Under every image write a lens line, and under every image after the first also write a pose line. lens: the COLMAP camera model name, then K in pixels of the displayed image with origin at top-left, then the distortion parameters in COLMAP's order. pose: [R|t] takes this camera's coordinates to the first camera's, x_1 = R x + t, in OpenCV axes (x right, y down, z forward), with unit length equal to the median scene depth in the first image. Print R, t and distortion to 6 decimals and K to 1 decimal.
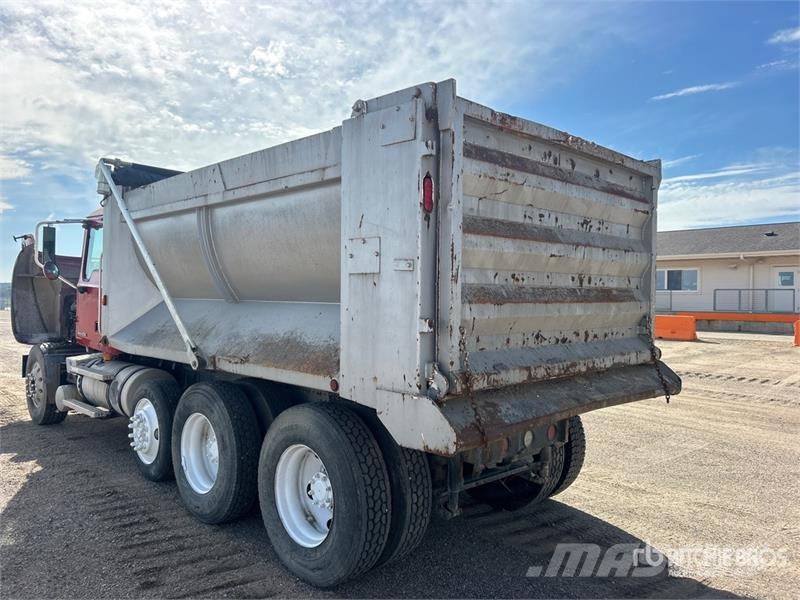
lens RADIAL K [[603.2, 0, 396.7], [0, 603.2, 305.2], [0, 0, 1]] dist [0.063982, -0.088079]
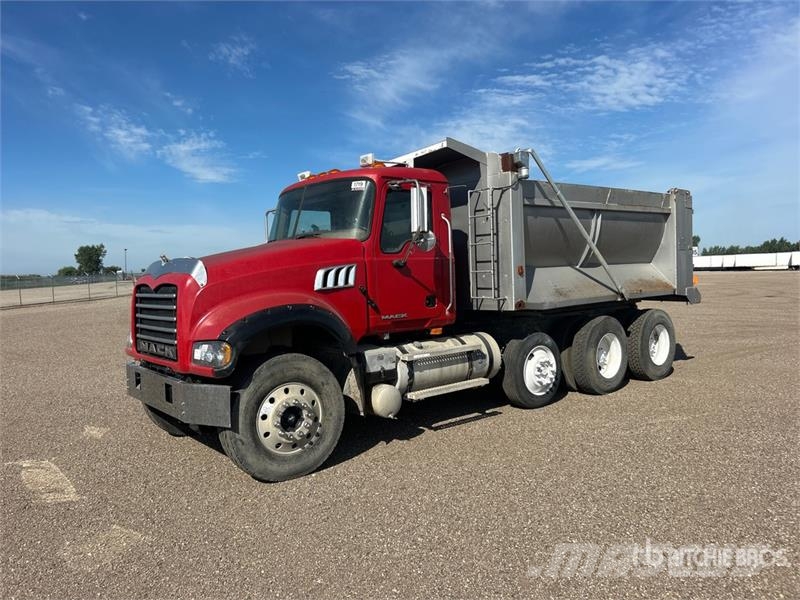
lens RADIAL K [[603.2, 0, 396.7], [0, 603.2, 305.2], [0, 0, 1]] dist [0.063982, -0.088079]
pose [[0.076487, -0.068030, 0.994747, -2.495340], [0.054492, 0.996464, 0.063957, -0.039816], [-0.995580, 0.049313, 0.079923, 1.734740]]
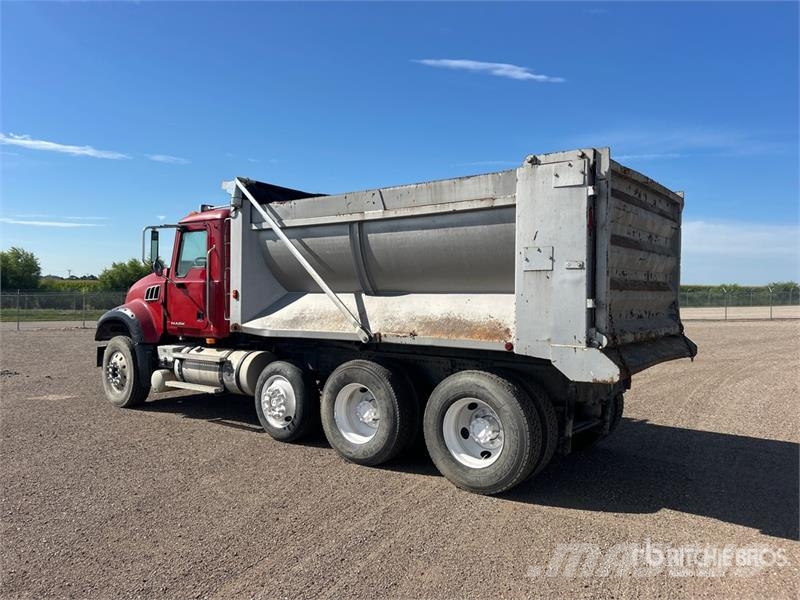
lens RADIAL K [[603.2, 0, 396.7], [0, 603.2, 305.2], [0, 0, 1]] dist [0.063982, -0.088079]
pose [[0.989892, -0.005527, 0.141717, -0.502034], [0.005649, 0.999984, -0.000461, 0.026800], [-0.141712, 0.001257, 0.989907, -0.364497]]
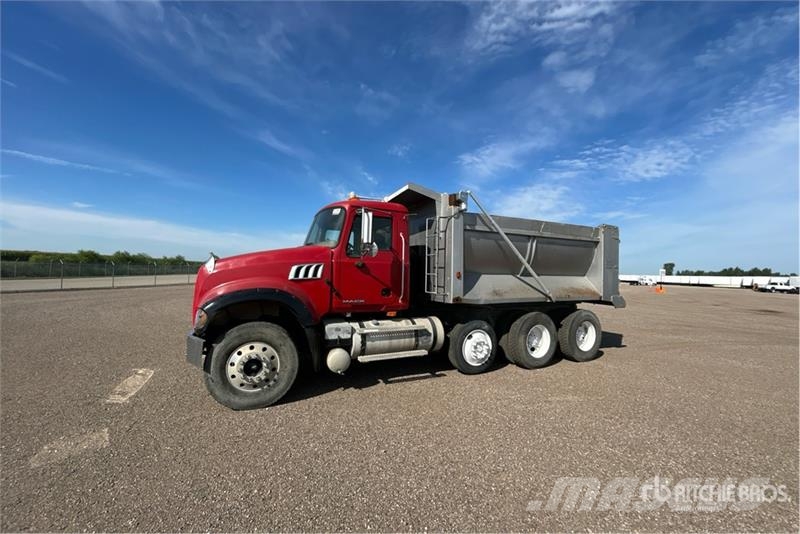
lens RADIAL K [[326.3, 0, 400.0], [0, 326.3, 267.0], [0, 0, 1]] dist [-0.002482, -0.000101]
pose [[0.313206, 0.012848, 0.949598, -2.054918], [-0.001693, 0.999914, -0.012970, -0.024652], [-0.949684, 0.002455, 0.313201, 1.324902]]
